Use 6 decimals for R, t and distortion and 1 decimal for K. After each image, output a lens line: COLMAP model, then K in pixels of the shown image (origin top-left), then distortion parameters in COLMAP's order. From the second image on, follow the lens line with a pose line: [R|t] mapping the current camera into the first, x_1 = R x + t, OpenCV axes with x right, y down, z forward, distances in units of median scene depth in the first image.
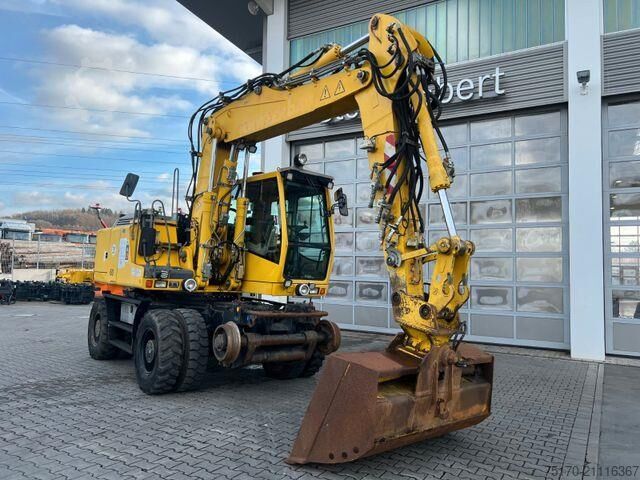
lens RADIAL K [[484.2, 0, 321.3], [0, 484.2, 234.3], [0, 0, 1]] dist [0.042281, -0.044328]
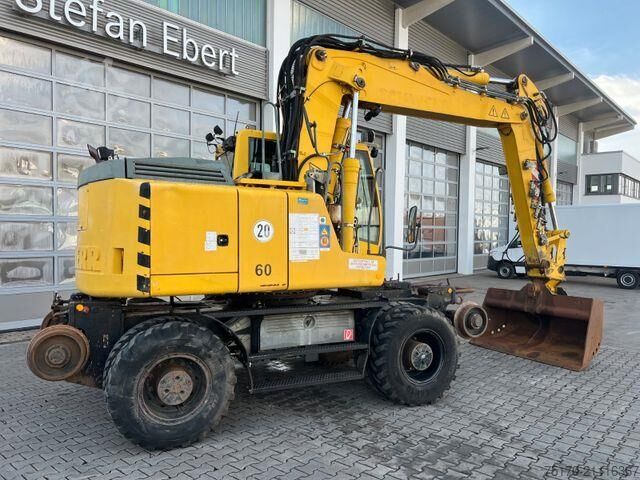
lens RADIAL K [[484.2, 0, 320.3], [0, 484.2, 240.0], [0, 0, 1]] dist [0.042281, -0.044328]
pose [[0.213535, -0.039054, 0.976155, -0.703449], [-0.072801, 0.995786, 0.055765, 0.004221], [-0.974219, -0.082973, 0.209792, 0.596072]]
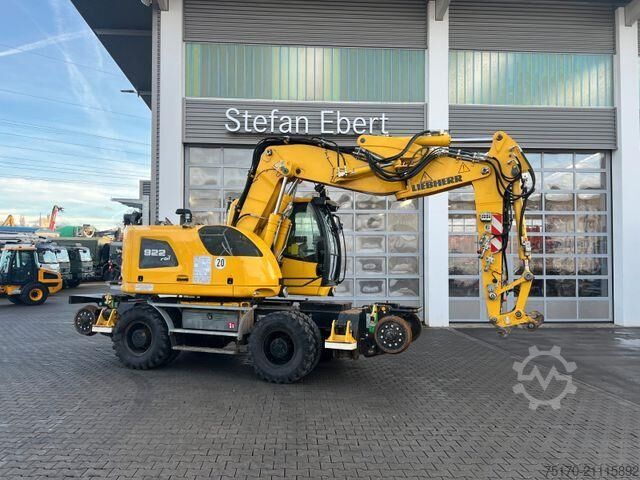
lens RADIAL K [[484.2, 0, 317.6], [0, 484.2, 240.7], [0, 0, 1]] dist [0.042281, -0.044328]
pose [[0.839529, 0.005728, 0.543284, -0.533746], [-0.025006, 0.999292, 0.028106, -0.032196], [-0.542739, -0.037181, 0.839078, -0.016785]]
